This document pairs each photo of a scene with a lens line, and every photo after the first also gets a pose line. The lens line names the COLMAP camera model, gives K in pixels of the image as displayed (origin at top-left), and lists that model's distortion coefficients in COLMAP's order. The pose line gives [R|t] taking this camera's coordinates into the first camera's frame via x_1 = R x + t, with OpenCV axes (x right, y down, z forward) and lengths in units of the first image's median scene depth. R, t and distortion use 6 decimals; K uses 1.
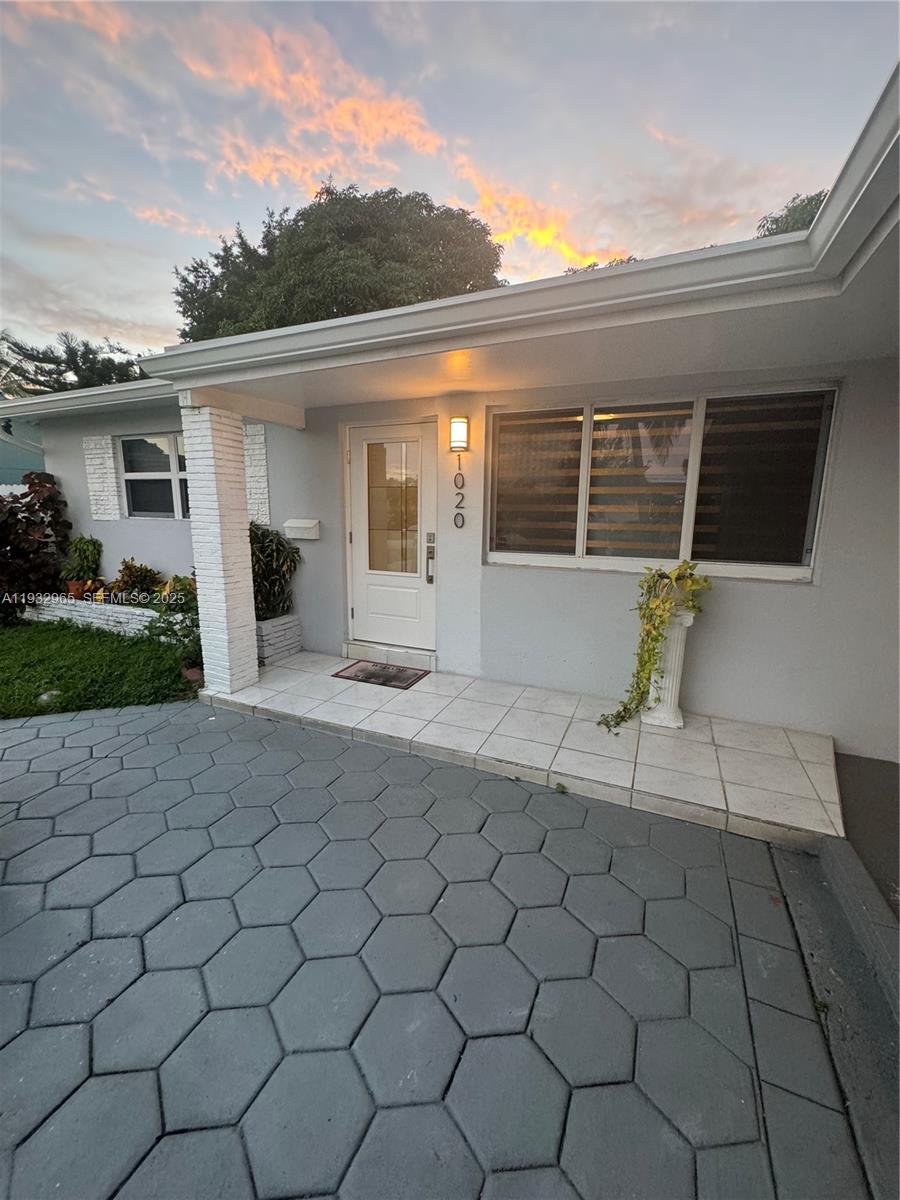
lens RADIAL K [[480.6, 0, 450.0], [0, 480.6, 600.0], [0, 0, 1]] dist [-0.001795, 0.000144]
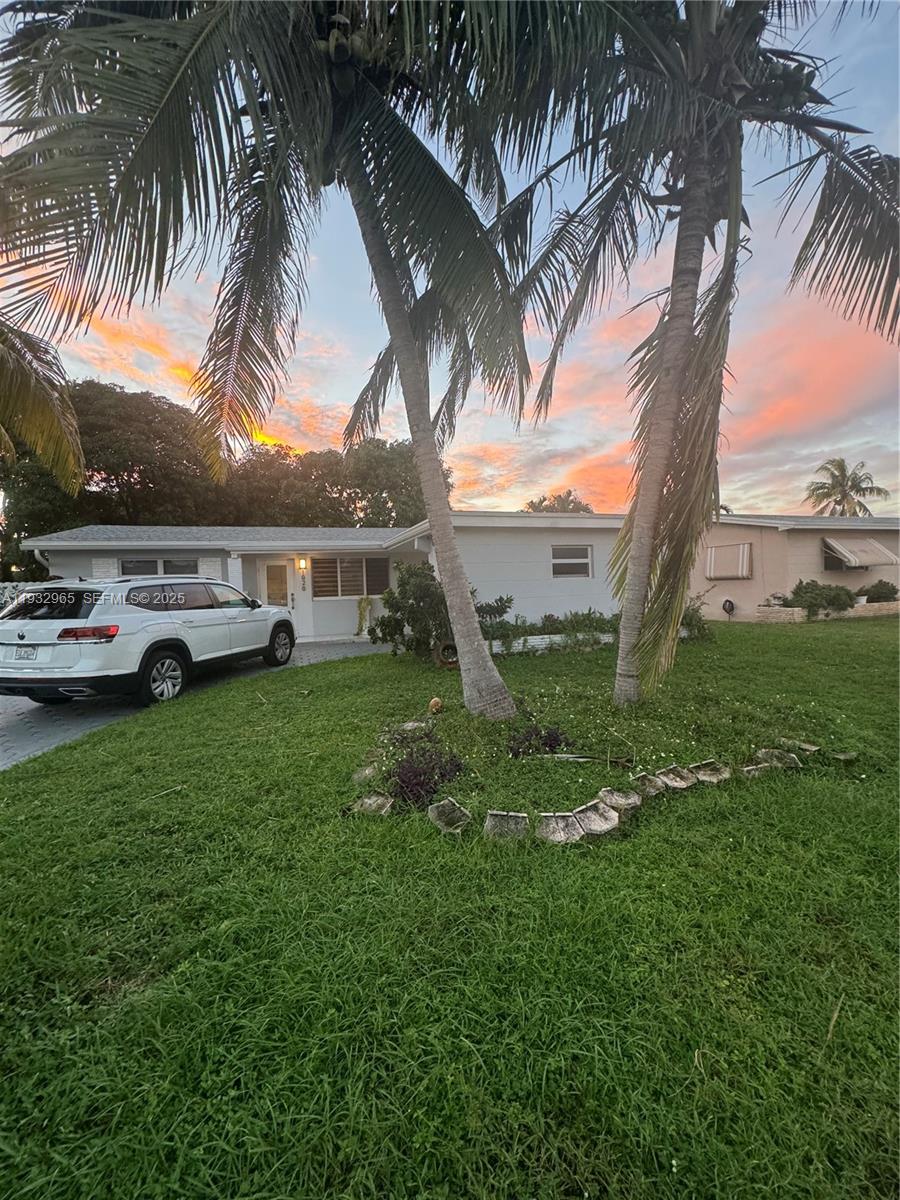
lens RADIAL K [[491.1, 0, 447.9], [0, 491.1, 597.3], [0, 0, 1]] dist [-0.000323, -0.000349]
pose [[0.741232, -0.053788, 0.669091, -1.538221], [0.156875, 0.983062, -0.094760, 0.377736], [-0.652661, 0.175203, 0.737115, -2.181076]]
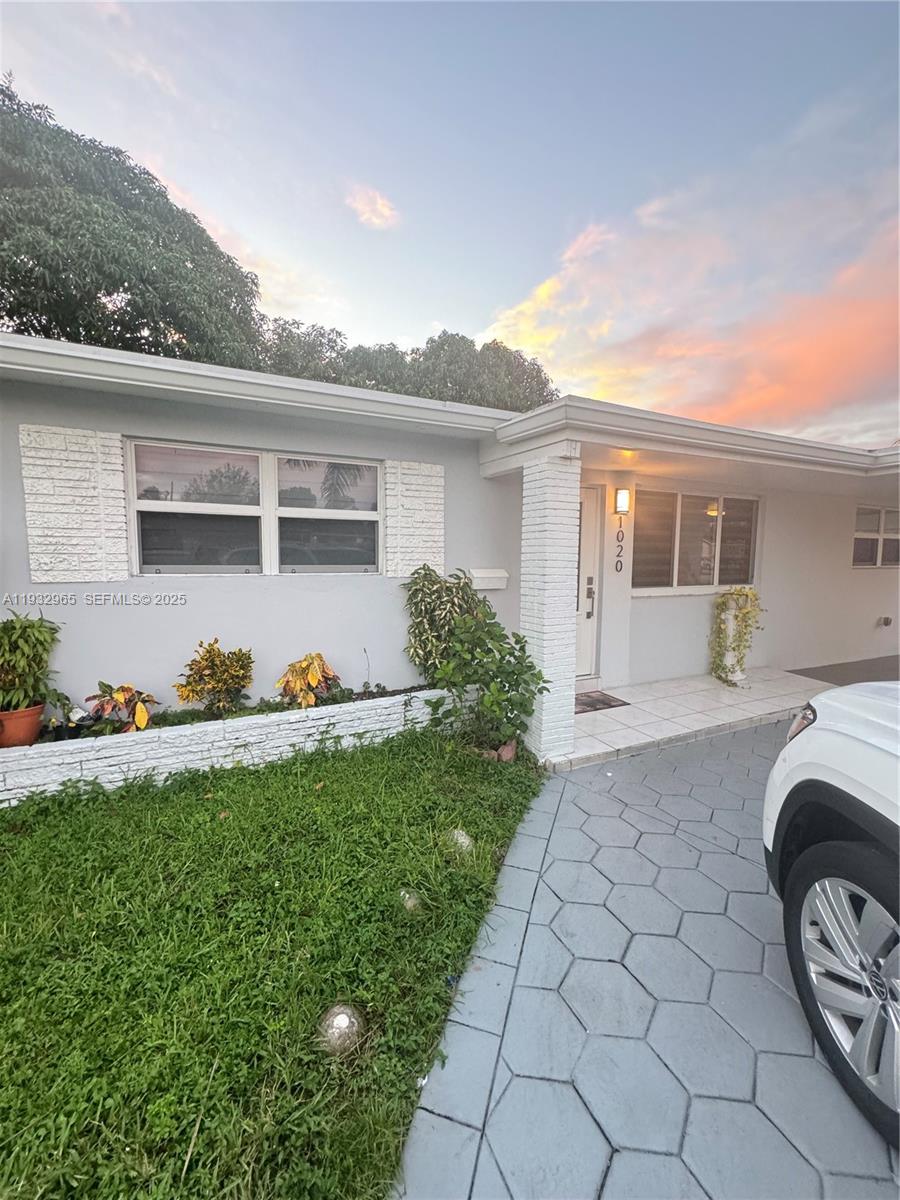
lens RADIAL K [[480.6, 0, 450.0], [0, 480.6, 600.0], [0, 0, 1]] dist [-0.001795, 0.000144]
pose [[0.648625, -0.079721, 0.756922, -1.269959], [0.140149, 0.990004, -0.015827, -0.118647], [-0.748094, 0.116347, 0.653314, 0.507298]]
